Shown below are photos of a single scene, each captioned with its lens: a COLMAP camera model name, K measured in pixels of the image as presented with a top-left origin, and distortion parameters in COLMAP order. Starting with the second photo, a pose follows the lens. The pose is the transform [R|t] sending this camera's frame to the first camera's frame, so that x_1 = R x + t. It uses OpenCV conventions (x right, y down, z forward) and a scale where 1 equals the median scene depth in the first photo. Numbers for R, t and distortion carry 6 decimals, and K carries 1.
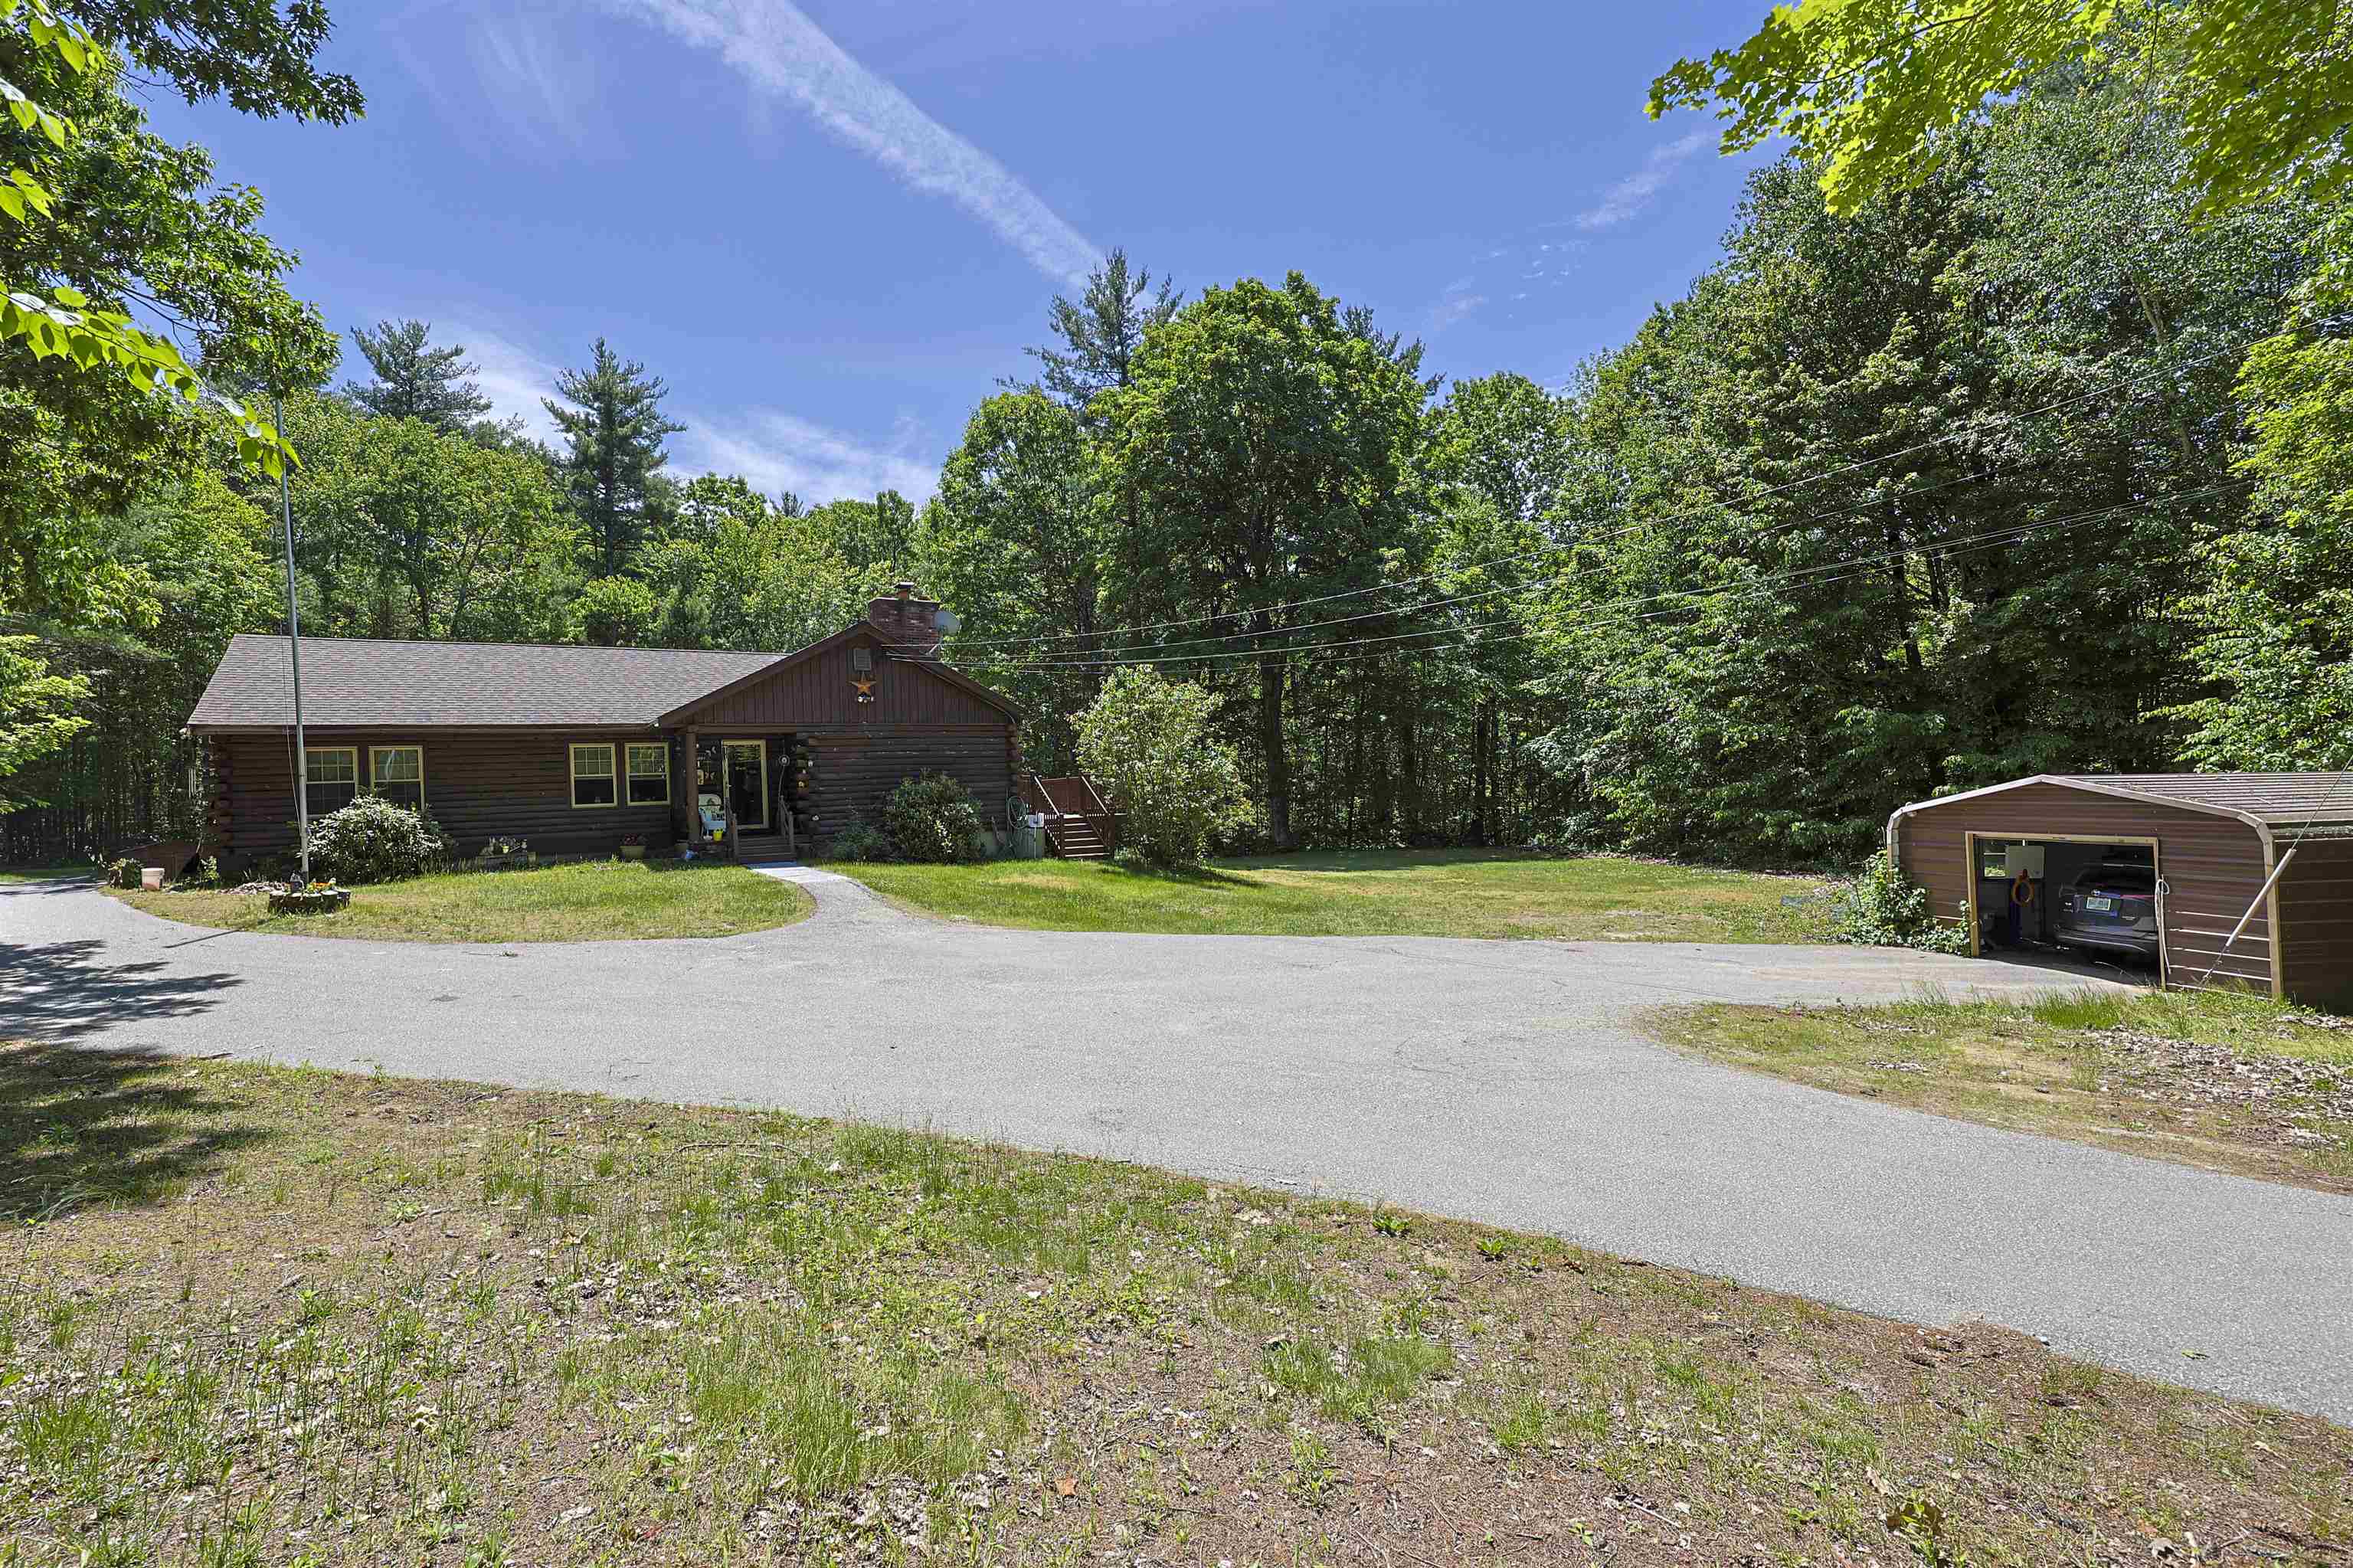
lens RADIAL K [[1065.1, 0, 1185.6], [0, 1065.1, 784.5], [0, 0, 1]] dist [0.016220, 0.000121]
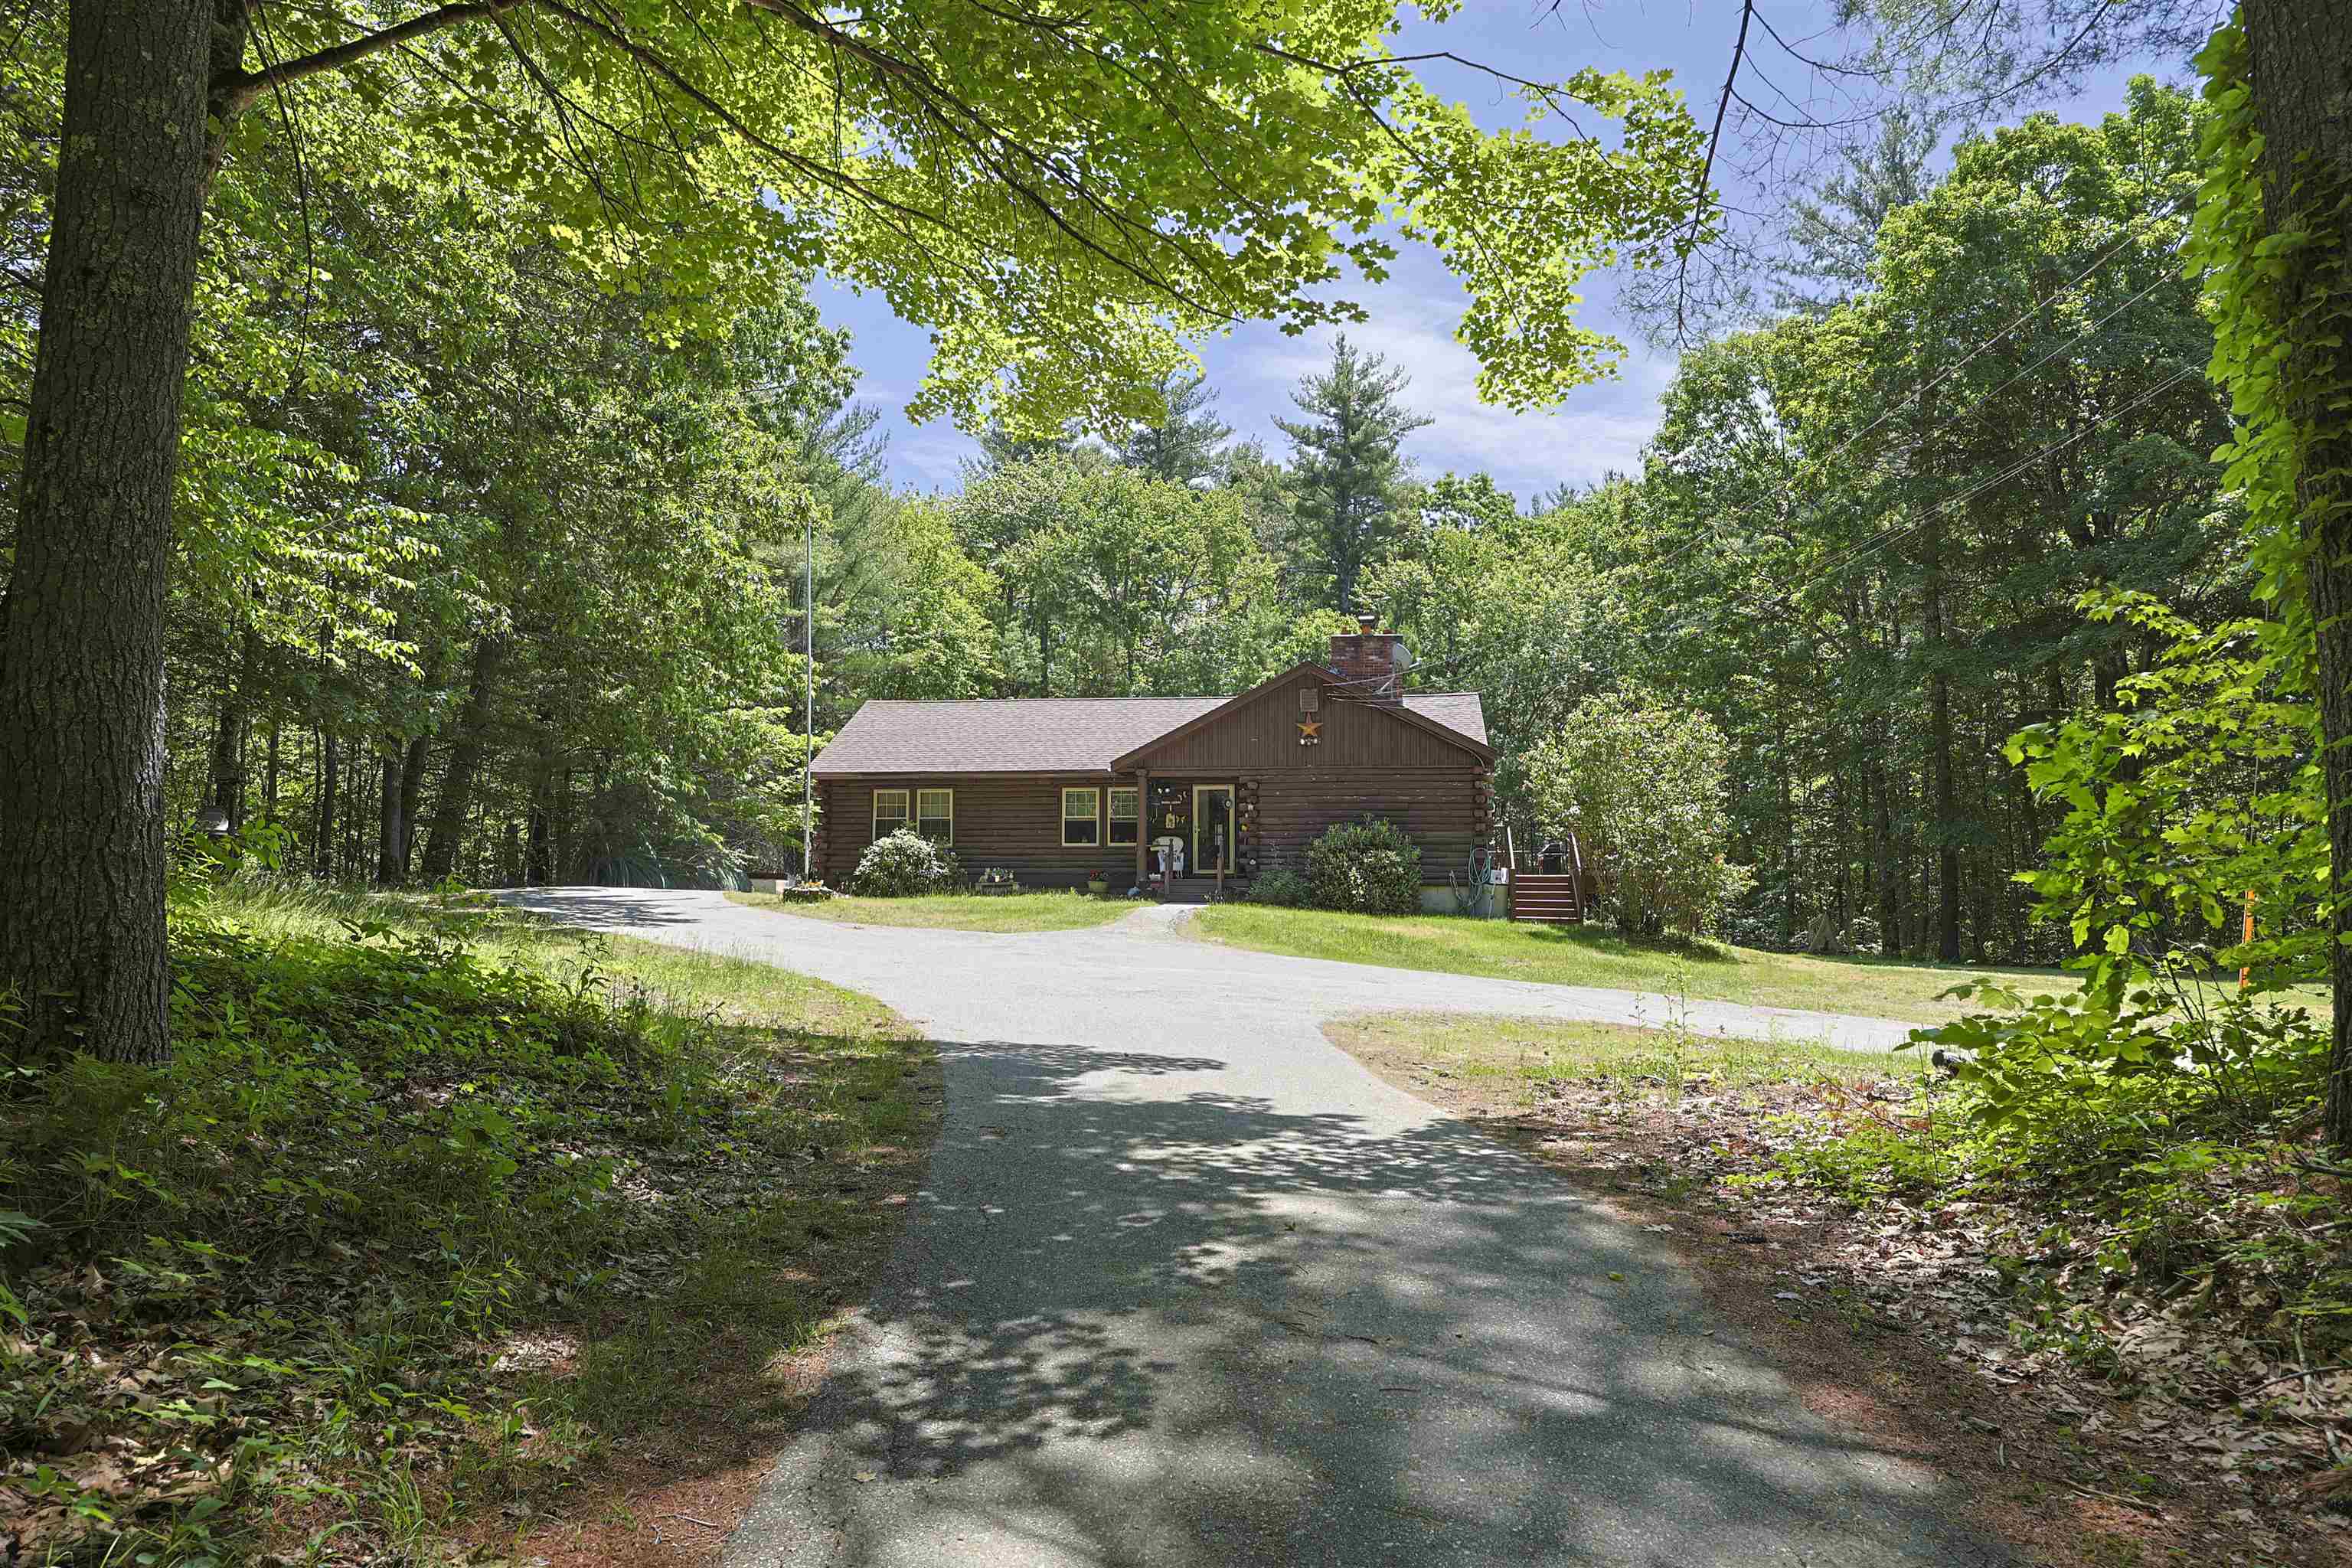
lens RADIAL K [[1457.1, 0, 1176.0], [0, 1457.1, 784.0], [0, 0, 1]] dist [-0.000796, -0.000044]
pose [[0.816743, -0.003462, -0.576991, 0.377047], [-0.028120, 0.998555, -0.045796, 0.023109], [0.576316, 0.053629, 0.815466, -0.145579]]
